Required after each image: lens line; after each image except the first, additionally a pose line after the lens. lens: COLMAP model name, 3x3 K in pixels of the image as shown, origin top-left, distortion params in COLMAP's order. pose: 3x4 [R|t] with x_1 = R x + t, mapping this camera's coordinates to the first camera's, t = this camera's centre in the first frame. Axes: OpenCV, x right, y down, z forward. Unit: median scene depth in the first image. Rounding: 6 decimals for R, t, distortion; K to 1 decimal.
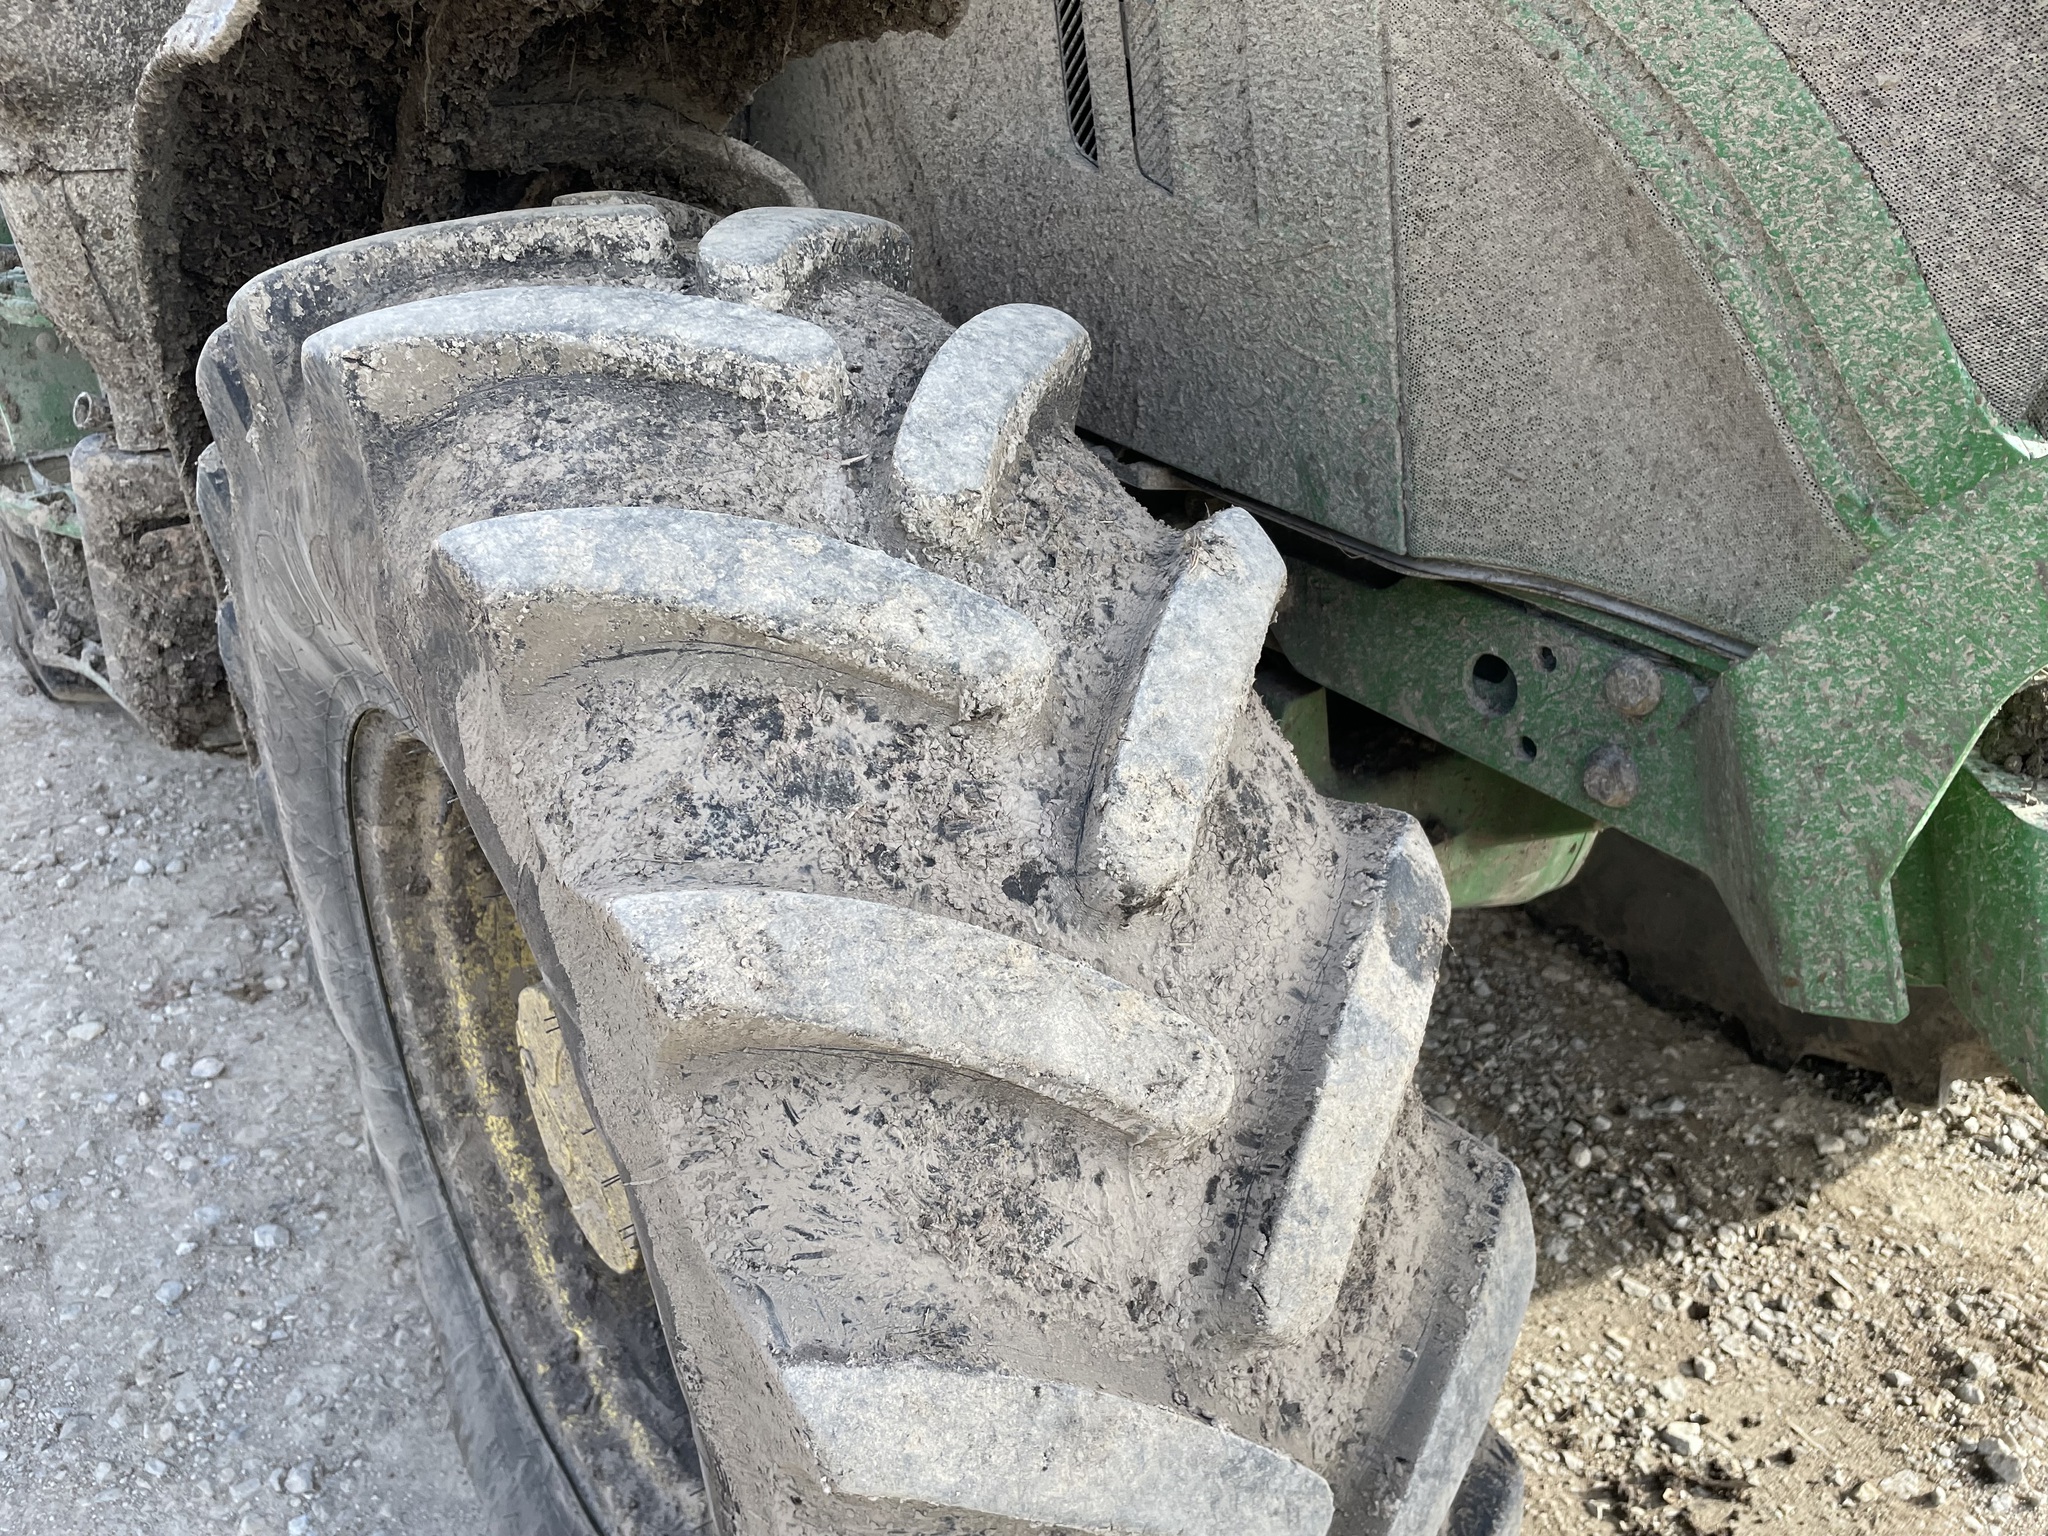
lens RADIAL K [[1530.0, 0, 1024.0], [0, 1530.0, 768.0], [0, 0, 1]] dist [0.091910, -0.116590]
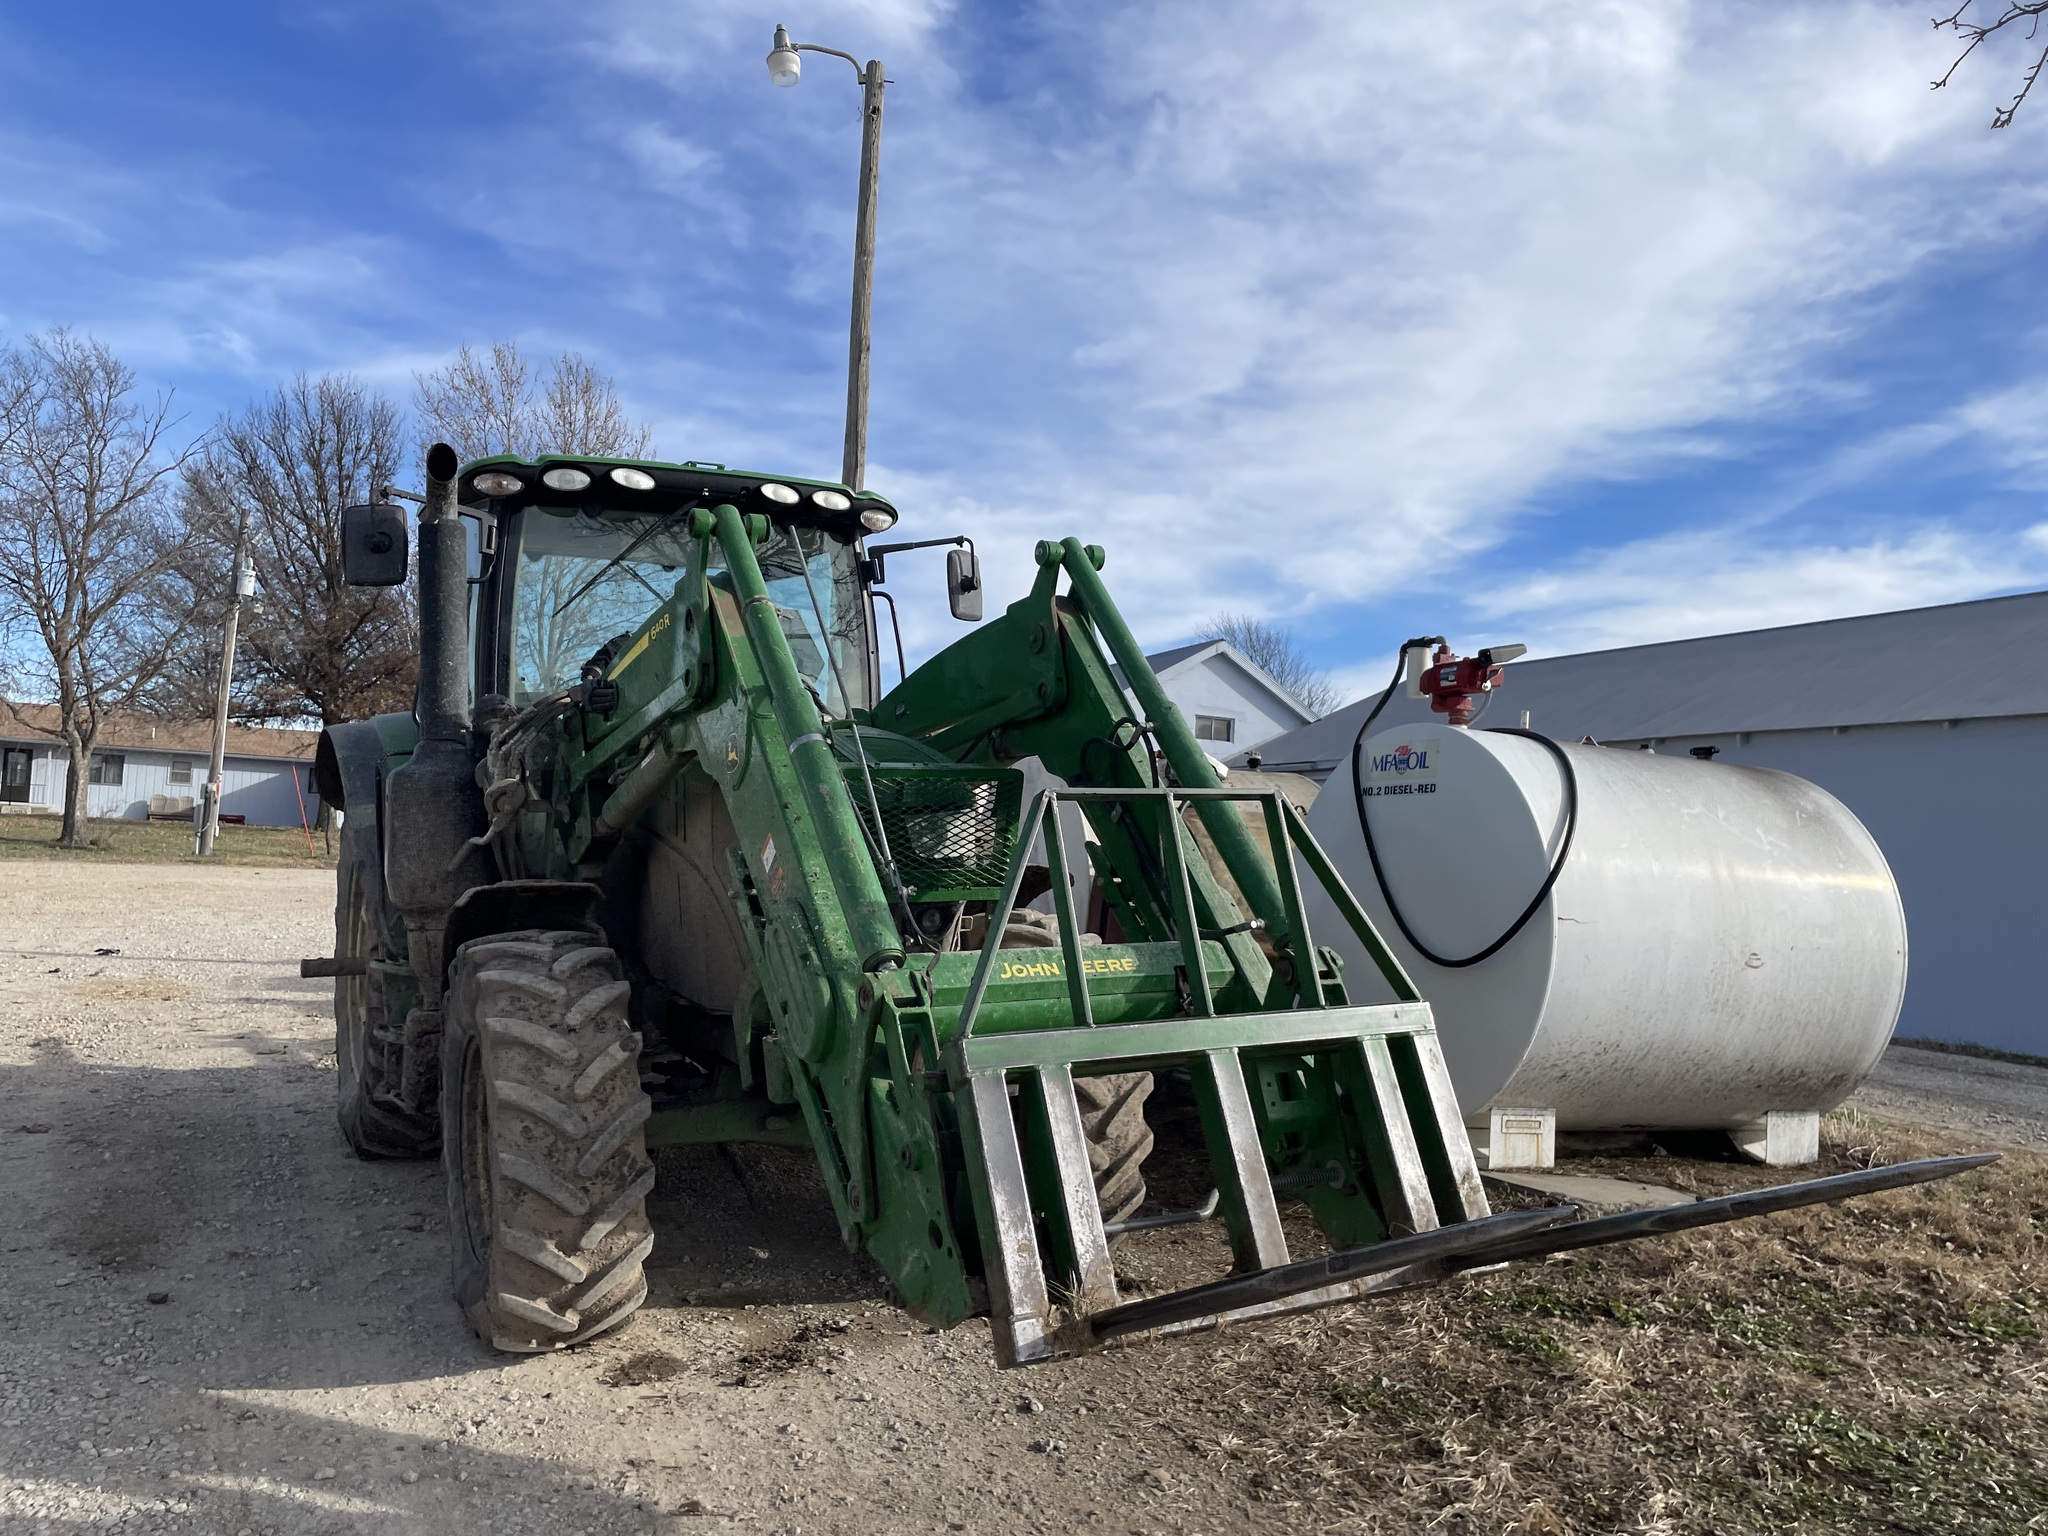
lens RADIAL K [[1513.0, 0, 1003.4], [0, 1513.0, 775.9], [0, 0, 1]] dist [0.081801, -0.100173]
pose [[0.989593, -0.018783, -0.142666, 2.522992], [-0.049713, 0.885772, -0.461451, 1.807949], [0.135037, 0.463741, 0.875619, -4.334363]]
